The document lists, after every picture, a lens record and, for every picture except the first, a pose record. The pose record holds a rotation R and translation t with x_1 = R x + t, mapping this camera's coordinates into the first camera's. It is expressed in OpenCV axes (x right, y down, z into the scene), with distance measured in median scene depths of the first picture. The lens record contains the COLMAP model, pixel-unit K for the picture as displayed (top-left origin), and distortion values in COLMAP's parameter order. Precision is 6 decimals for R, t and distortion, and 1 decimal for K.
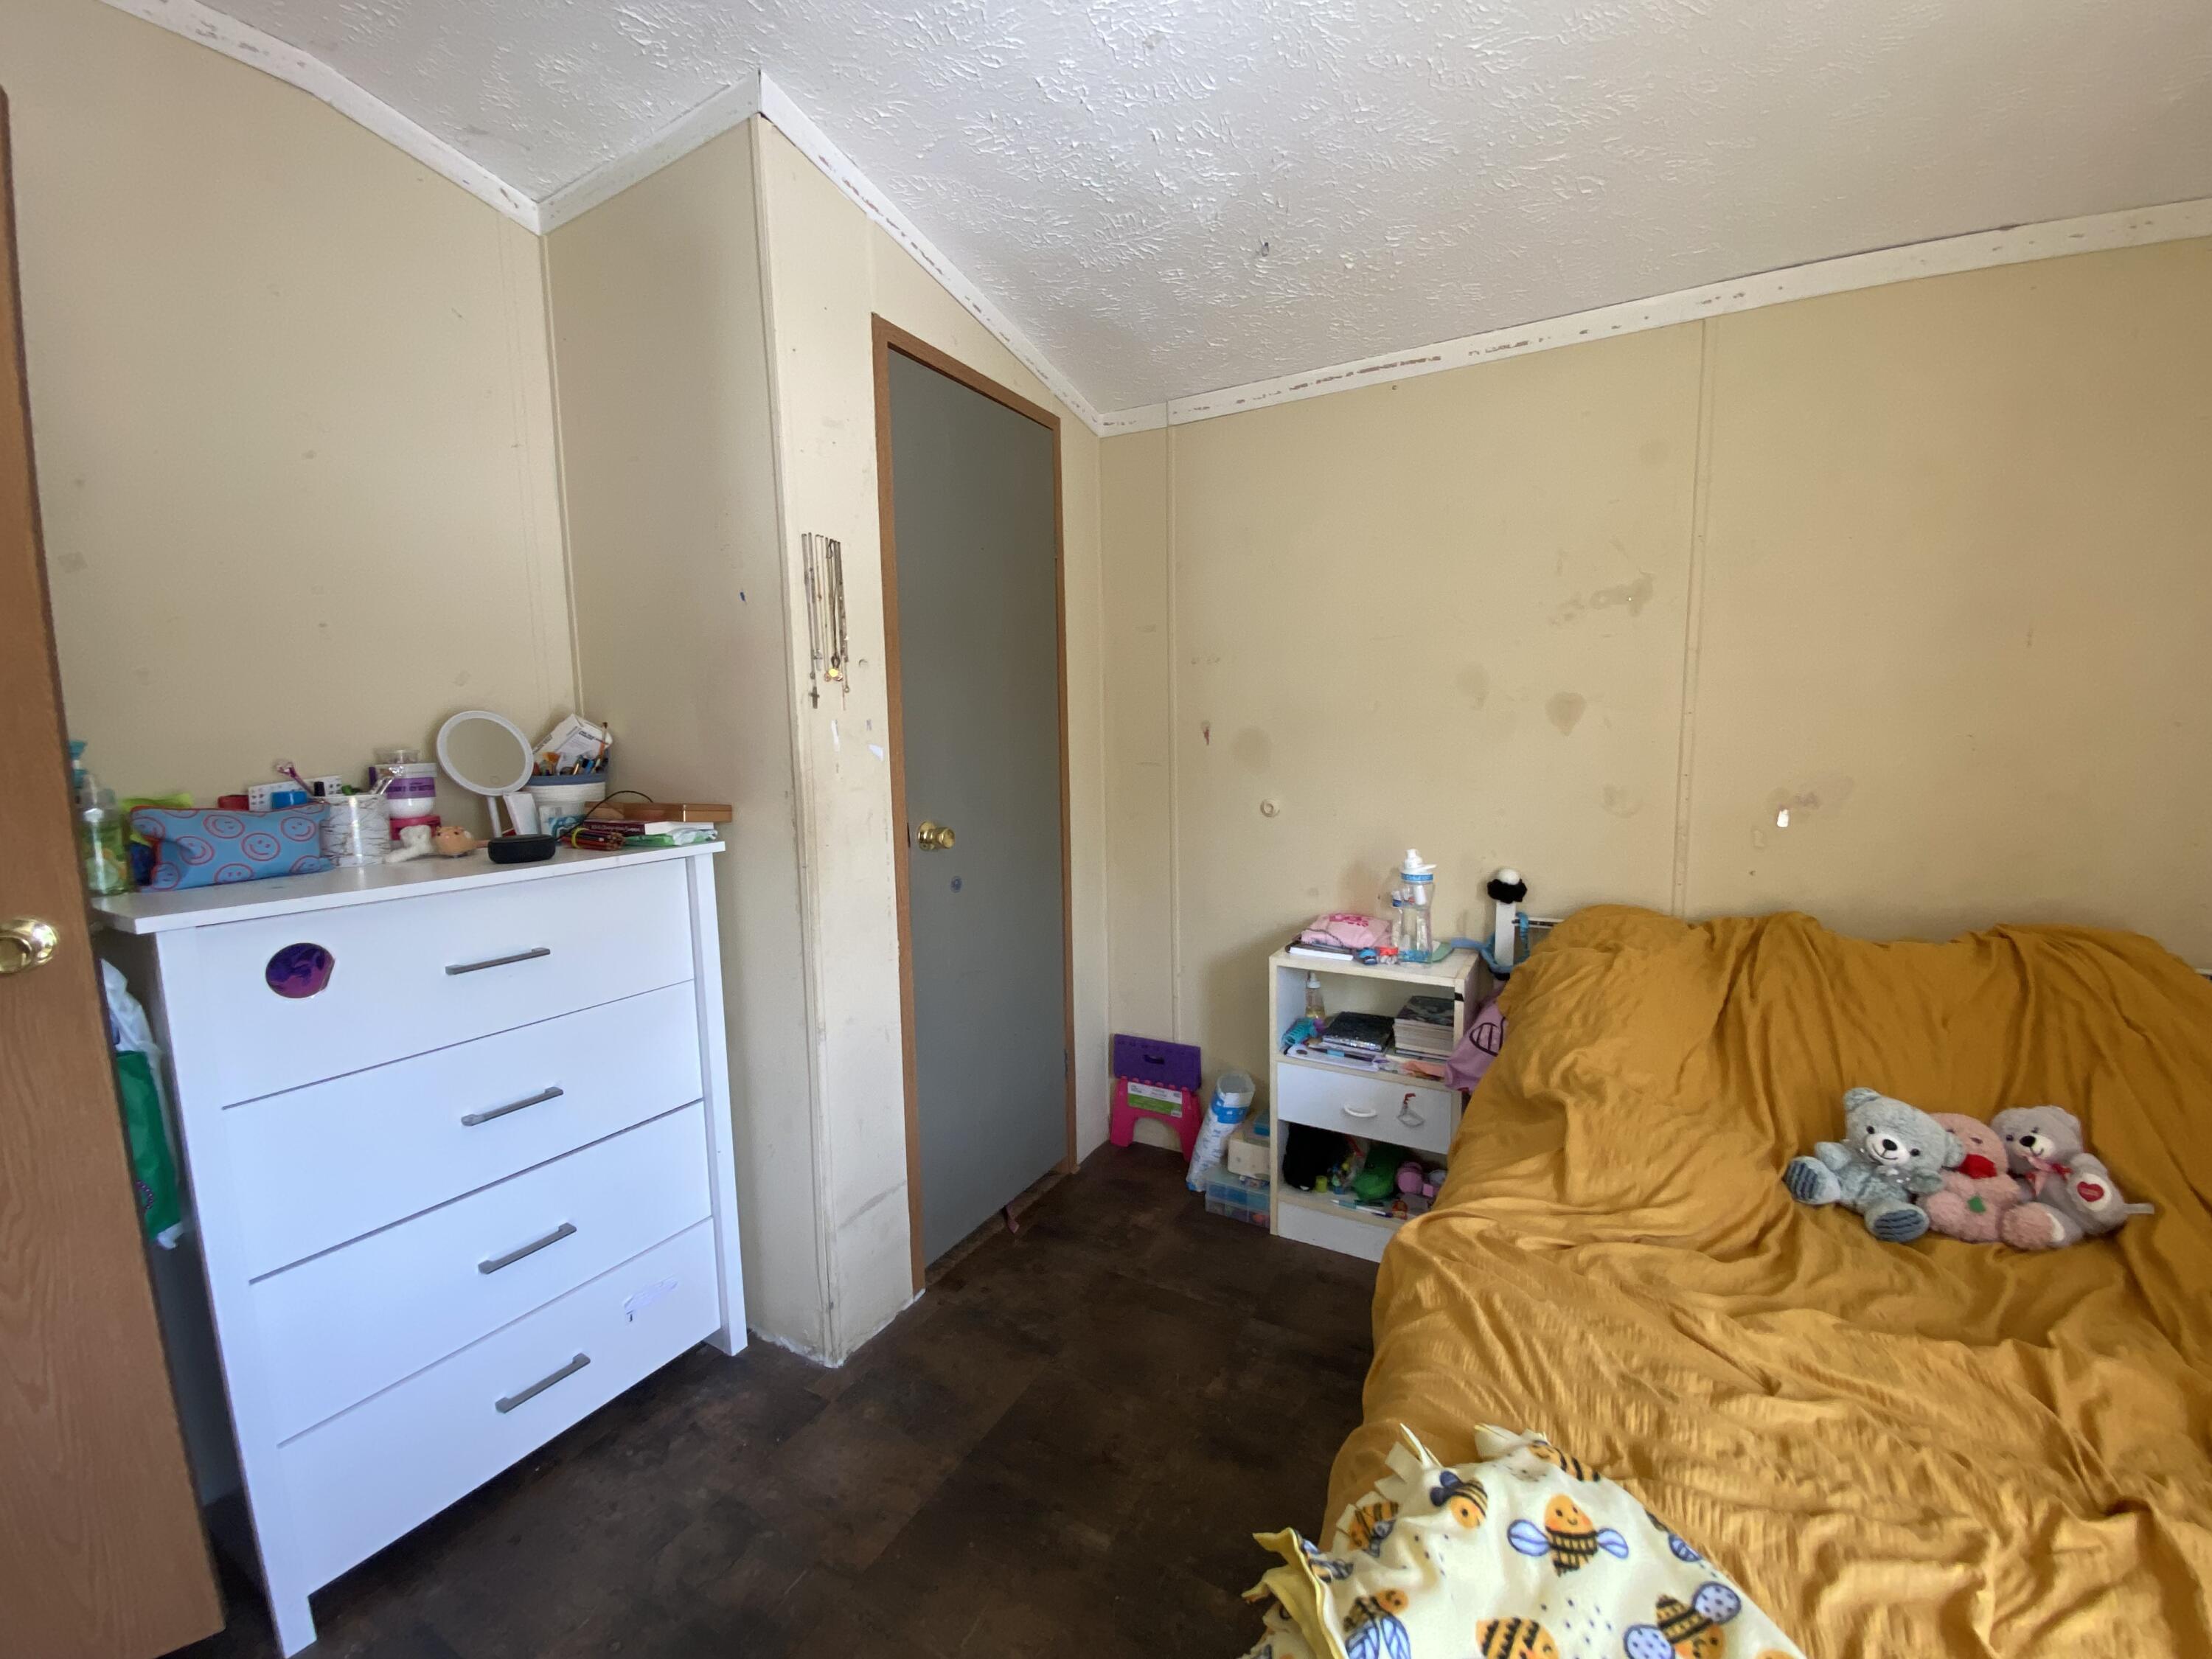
lens RADIAL K [[908.8, 0, 1106.0], [0, 908.8, 829.5], [0, 0, 1]] dist [0.034332, -0.028341]
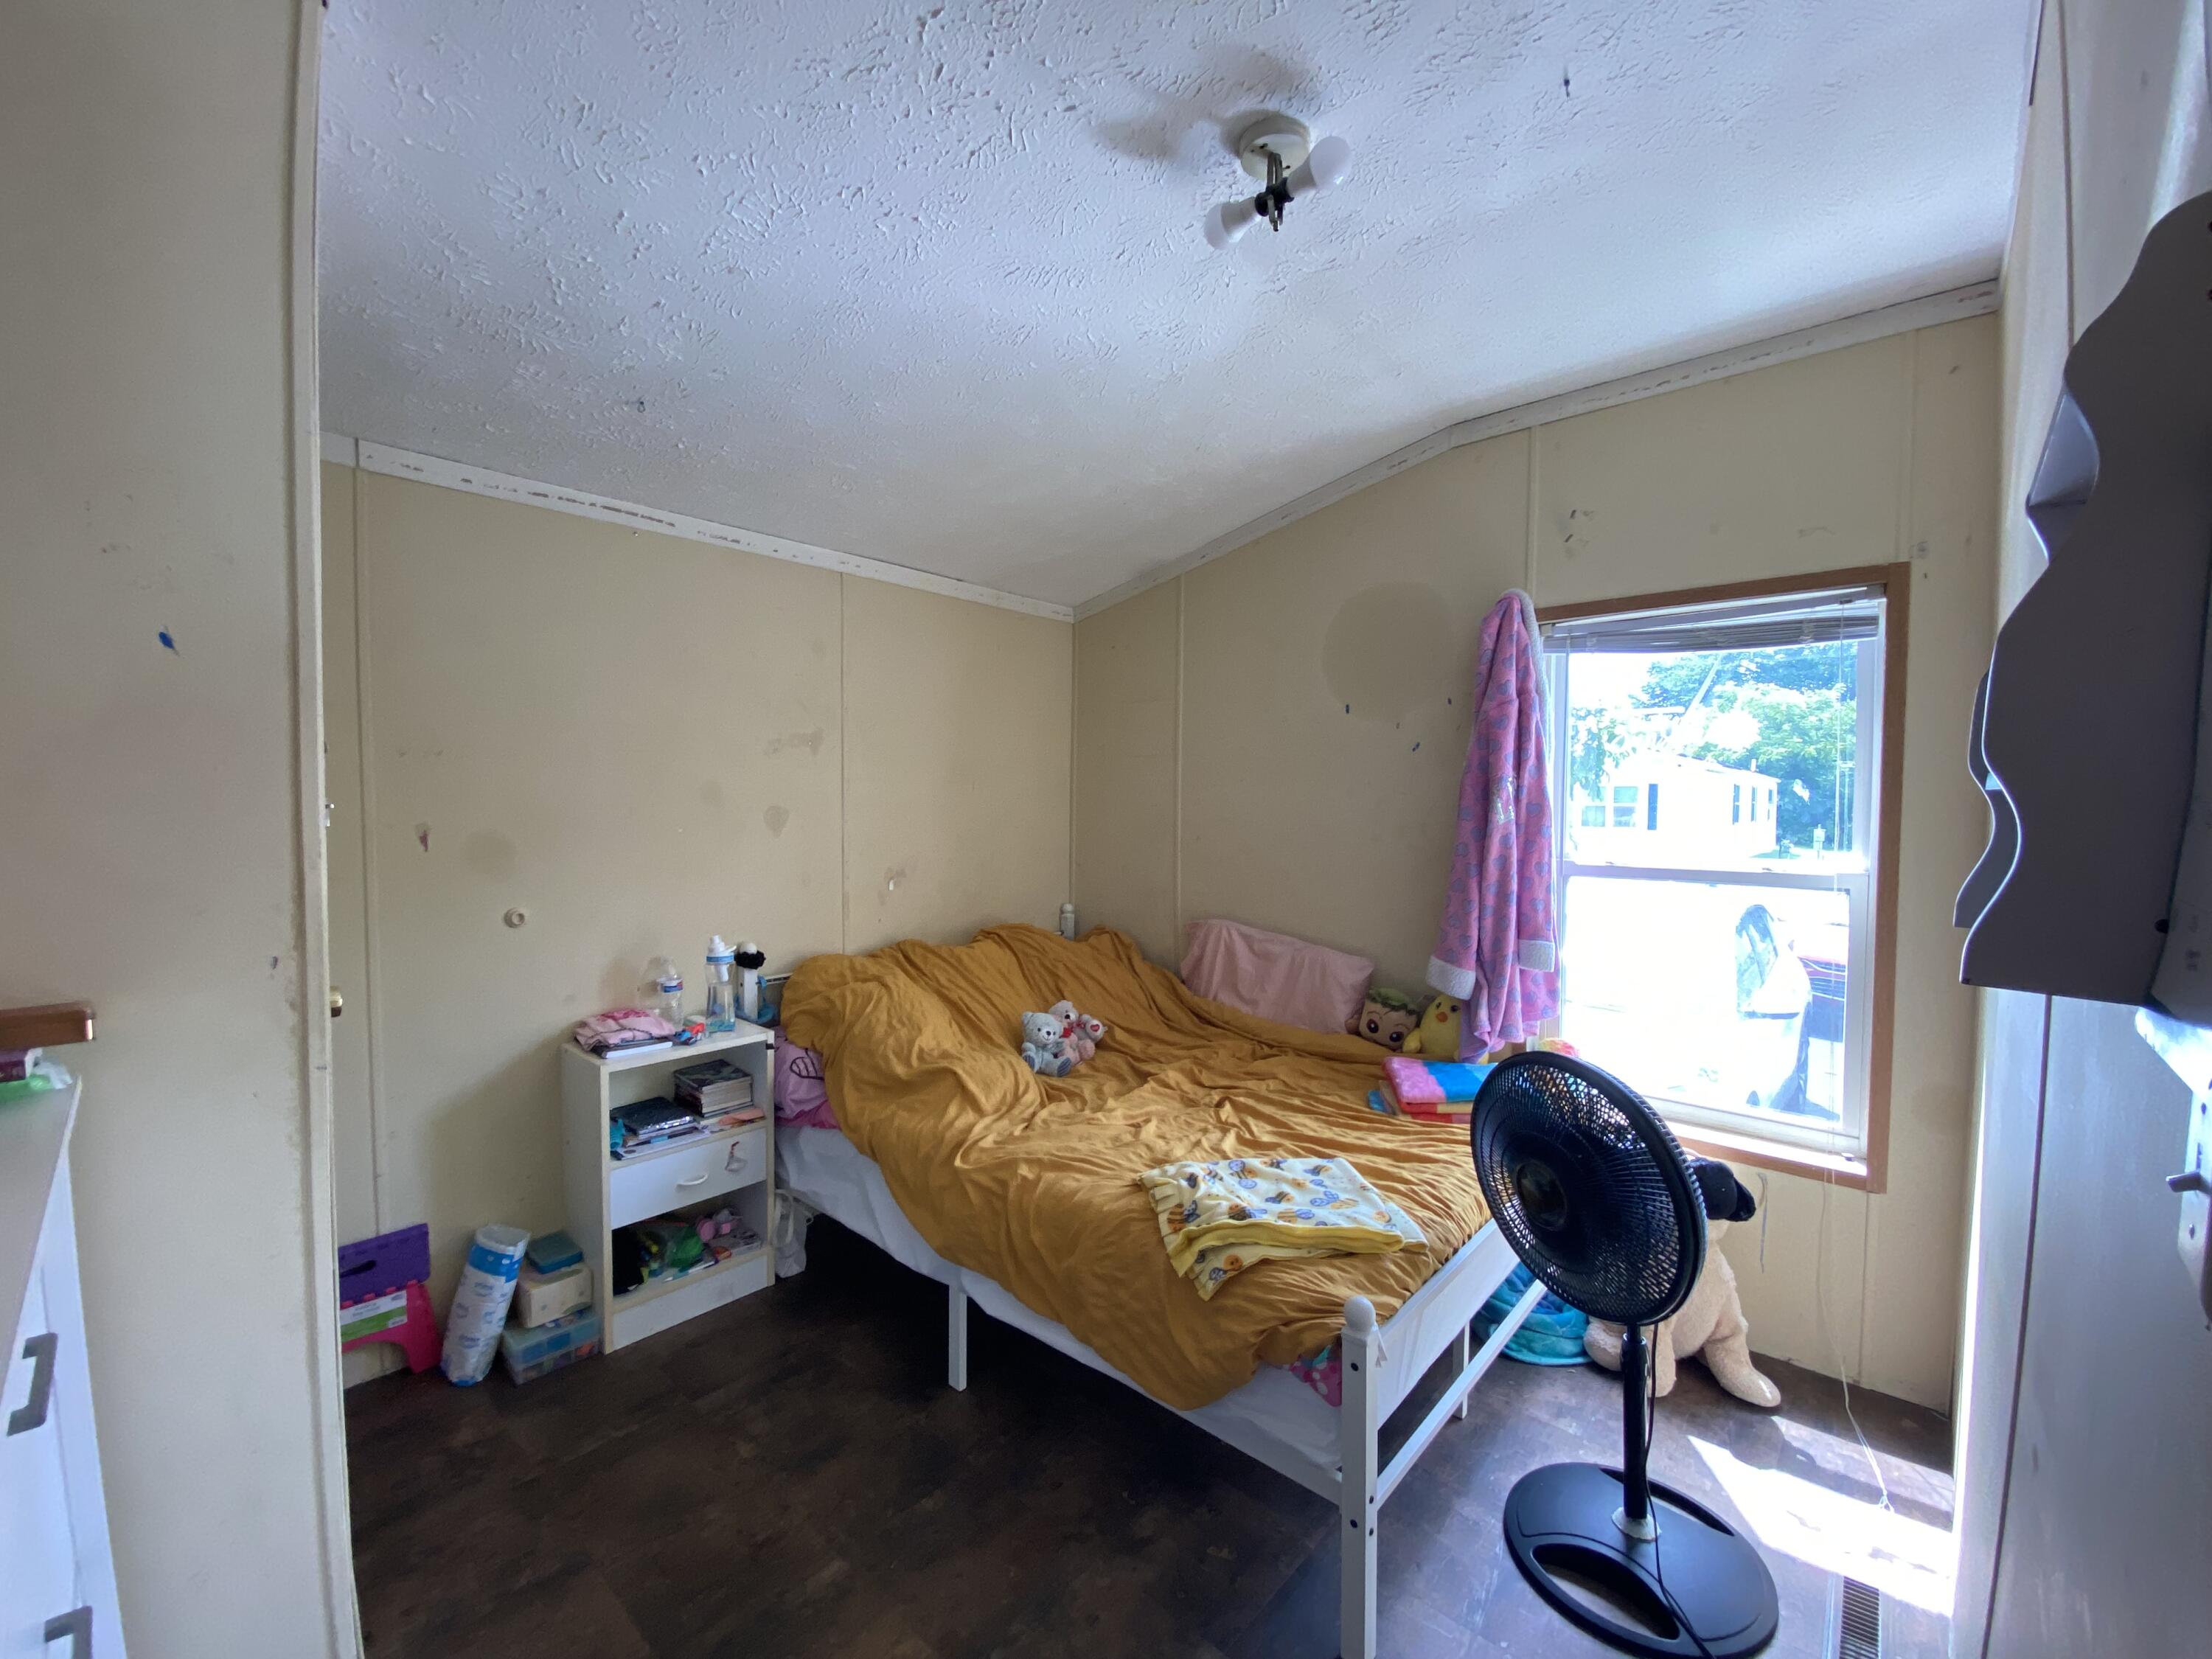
lens RADIAL K [[908.8, 0, 1106.0], [0, 908.8, 829.5], [0, 0, 1]] dist [0.034332, -0.028341]
pose [[0.204457, -0.015241, 0.978757, -0.698593], [0.098374, 0.995137, -0.005053, -0.058063], [-0.973920, 0.097318, 0.204962, 0.245976]]
